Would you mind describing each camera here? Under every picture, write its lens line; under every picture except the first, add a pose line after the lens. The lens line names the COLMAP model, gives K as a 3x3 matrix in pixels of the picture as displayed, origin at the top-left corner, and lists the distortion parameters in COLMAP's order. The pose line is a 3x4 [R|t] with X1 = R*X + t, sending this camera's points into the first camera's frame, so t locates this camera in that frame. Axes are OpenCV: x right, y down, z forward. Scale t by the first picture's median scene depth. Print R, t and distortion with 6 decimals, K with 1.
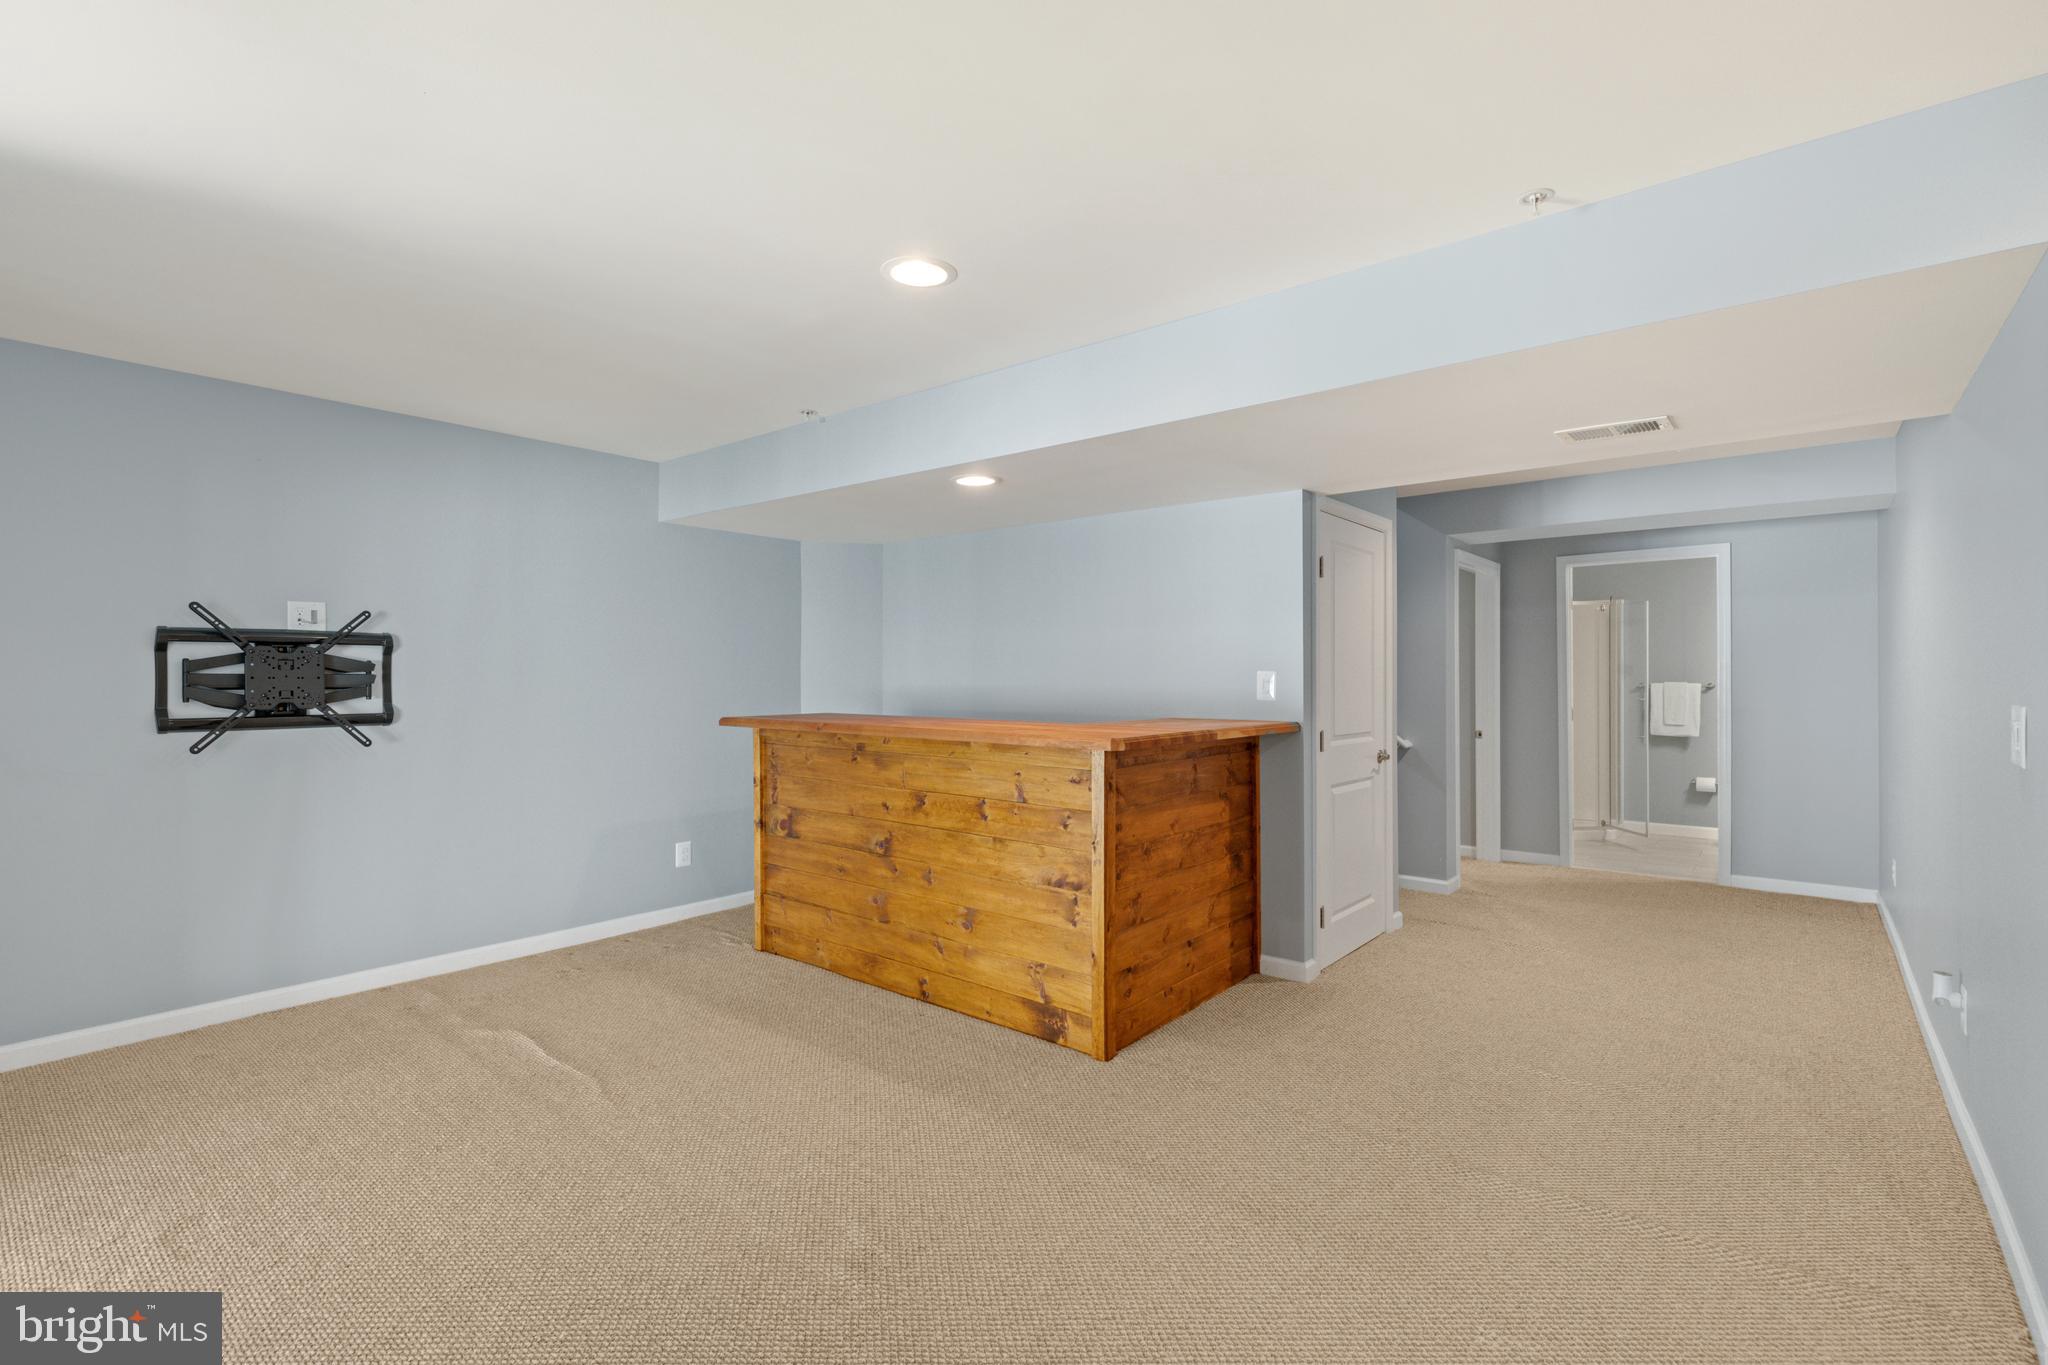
lens RADIAL K [[911.4, 0, 1027.3], [0, 911.4, 683.7], [0, 0, 1]] dist [0.006121, 0.000427]
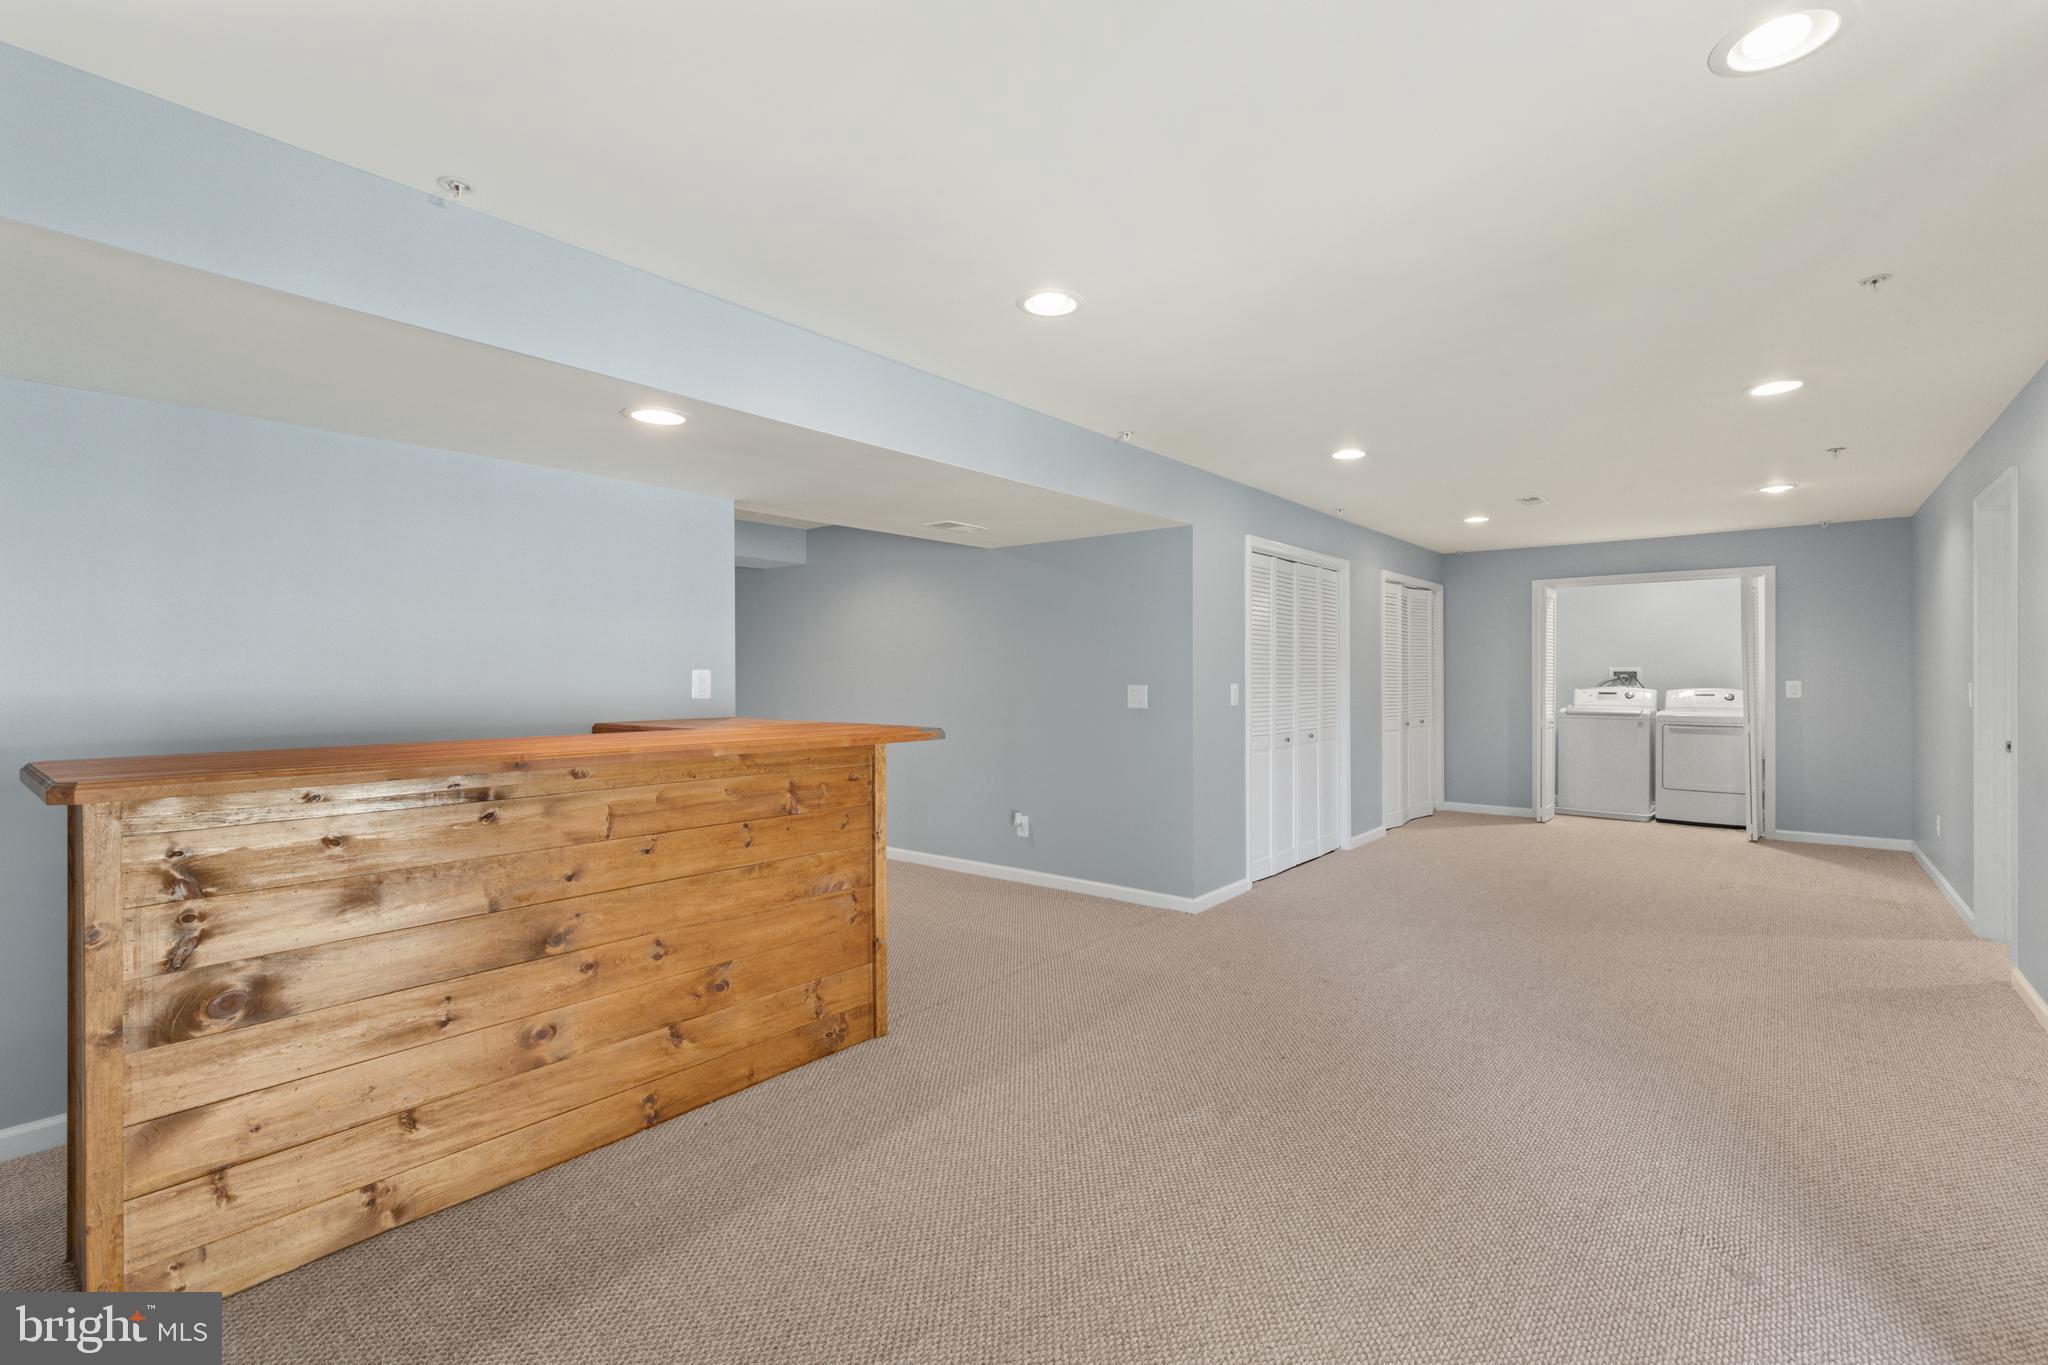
lens RADIAL K [[911.4, 0, 1017.6], [0, 911.4, 670.7], [0, 0, 1]] dist [0.006121, 0.000427]
pose [[-0.003680, 0.006214, 0.999974, -0.841576], [0.003342, 0.999975, -0.006201, -0.005813], [-0.999988, 0.003319, -0.003701, 0.716882]]
